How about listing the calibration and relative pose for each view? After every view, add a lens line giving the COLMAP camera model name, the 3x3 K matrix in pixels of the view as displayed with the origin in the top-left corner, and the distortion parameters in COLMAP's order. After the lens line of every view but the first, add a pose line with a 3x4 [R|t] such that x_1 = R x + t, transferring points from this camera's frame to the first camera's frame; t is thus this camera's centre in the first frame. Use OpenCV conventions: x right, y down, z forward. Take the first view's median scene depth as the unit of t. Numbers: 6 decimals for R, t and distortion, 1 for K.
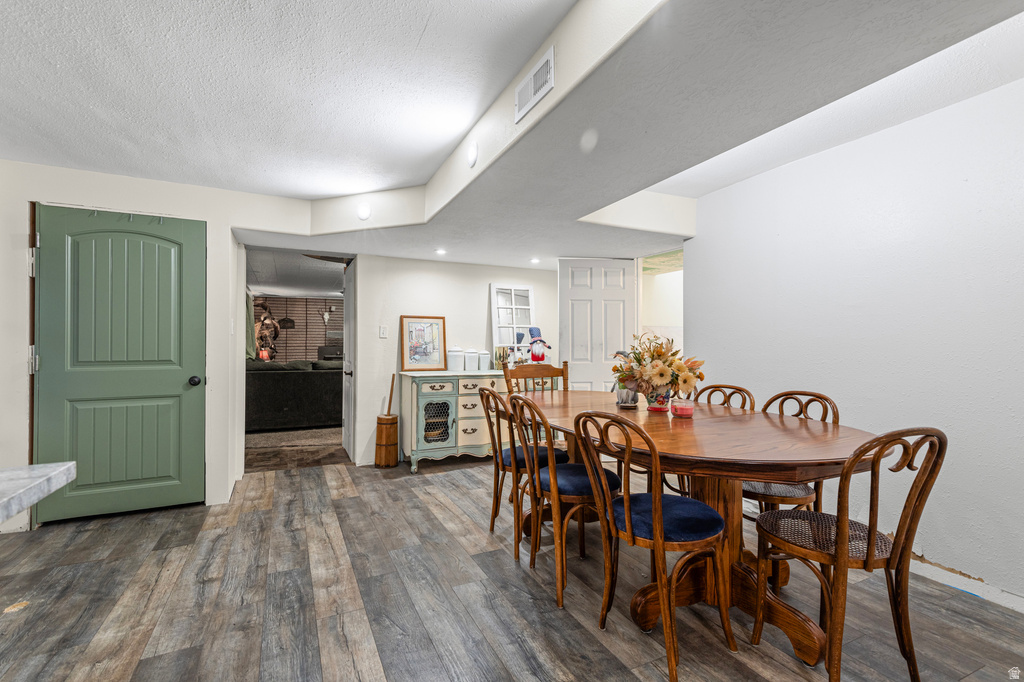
lens RADIAL K [[459.1, 0, 512.0], [0, 459.1, 341.0], [0, 0, 1]] dist [0.013444, -0.000234]
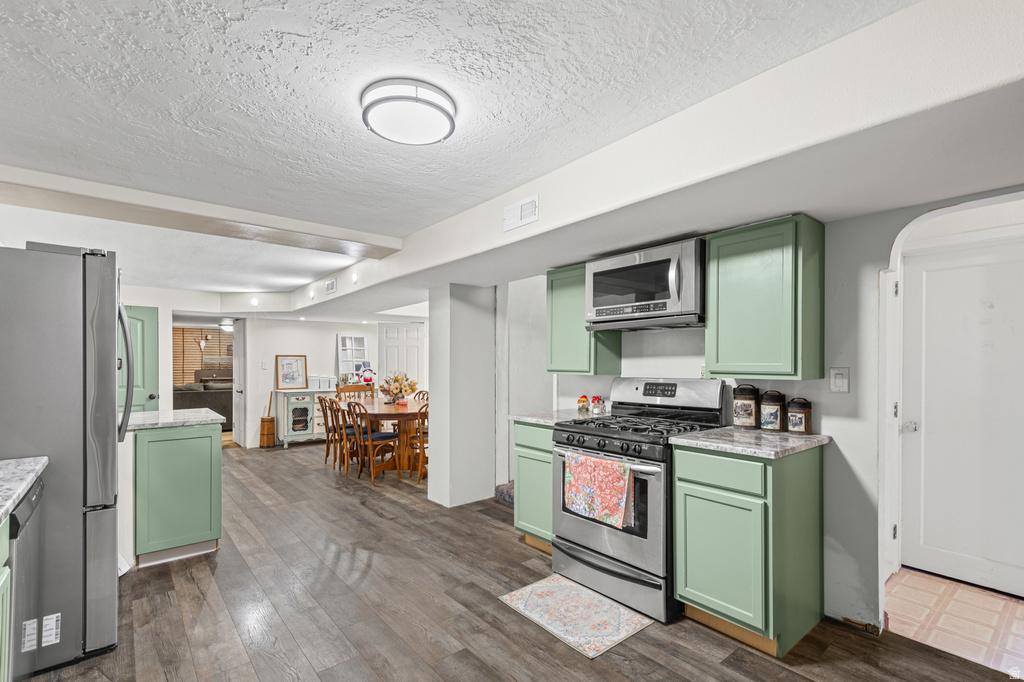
lens RADIAL K [[469.5, 0, 516.2], [0, 469.5, 364.1], [0, 0, 1]] dist [0.001637, -0.000125]
pose [[0.970315, -0.003702, 0.241816, 0.187344], [0.000323, 0.999902, 0.014014, -0.049343], [-0.241845, -0.013520, 0.970221, -0.851052]]
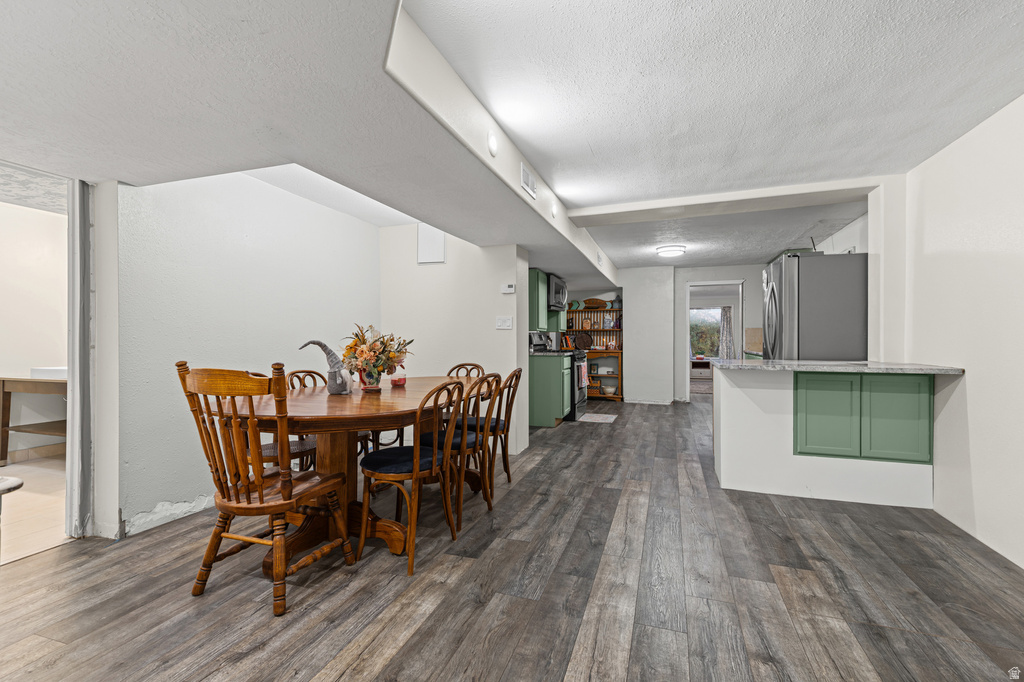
lens RADIAL K [[468.0, 0, 507.8], [0, 468.0, 337.7], [0, 0, 1]] dist [0.000785, -0.000180]
pose [[-0.704452, 0.006563, 0.709721, -0.466071], [-0.001953, 0.999936, -0.011185, 0.017152], [-0.709749, -0.009265, -0.704394, 0.939330]]
